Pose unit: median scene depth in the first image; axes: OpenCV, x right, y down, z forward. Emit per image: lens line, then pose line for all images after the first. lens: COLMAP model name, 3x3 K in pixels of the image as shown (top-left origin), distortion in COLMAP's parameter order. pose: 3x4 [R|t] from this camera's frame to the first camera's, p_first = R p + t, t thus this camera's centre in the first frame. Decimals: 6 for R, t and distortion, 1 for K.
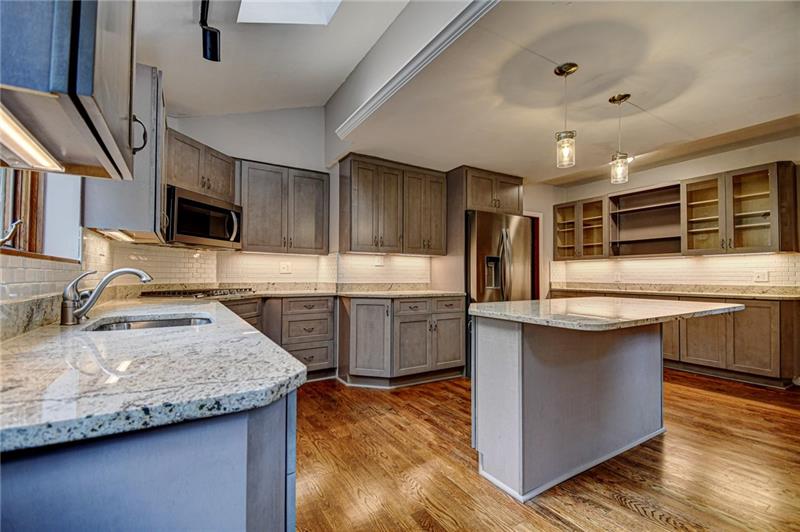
lens RADIAL K [[345.9, 0, 400.0], [0, 345.9, 266.0], [0, 0, 1]] dist [-0.001928, -0.000265]
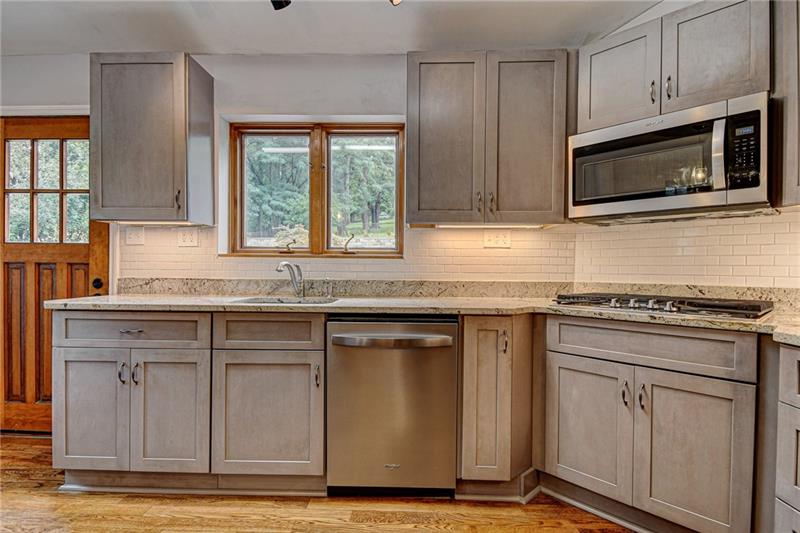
lens RADIAL K [[409.8, 0, 400.0], [0, 409.8, 266.5], [0, 0, 1]] dist [0.000396, -0.000374]
pose [[-0.557686, -0.009534, -0.829997, 0.169809], [0.014921, 0.999657, -0.021508, 0.023855], [0.829918, -0.024378, -0.557353, 0.816712]]
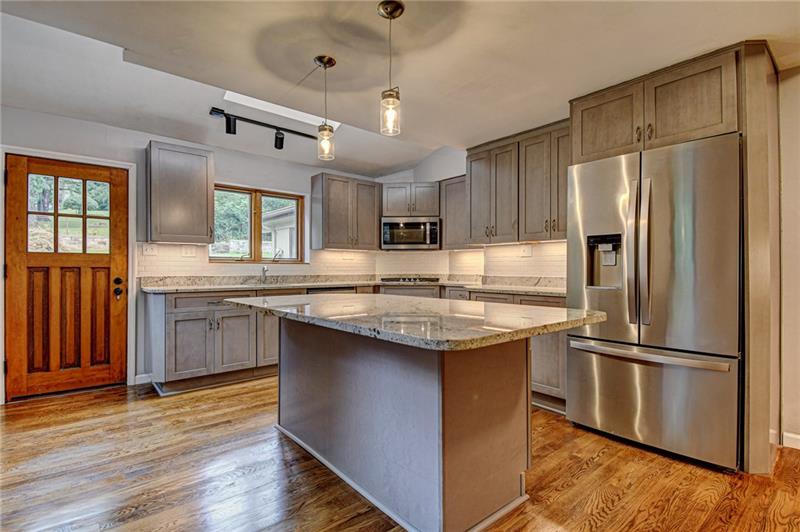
lens RADIAL K [[395.1, 0, 400.0], [0, 395.1, 266.0], [0, 0, 1]] dist [-0.000229, -0.000118]
pose [[0.142627, -0.011689, -0.989707, 0.913572], [0.030346, 0.999512, -0.007432, 0.021455], [0.989311, -0.028973, 0.142912, 0.577346]]
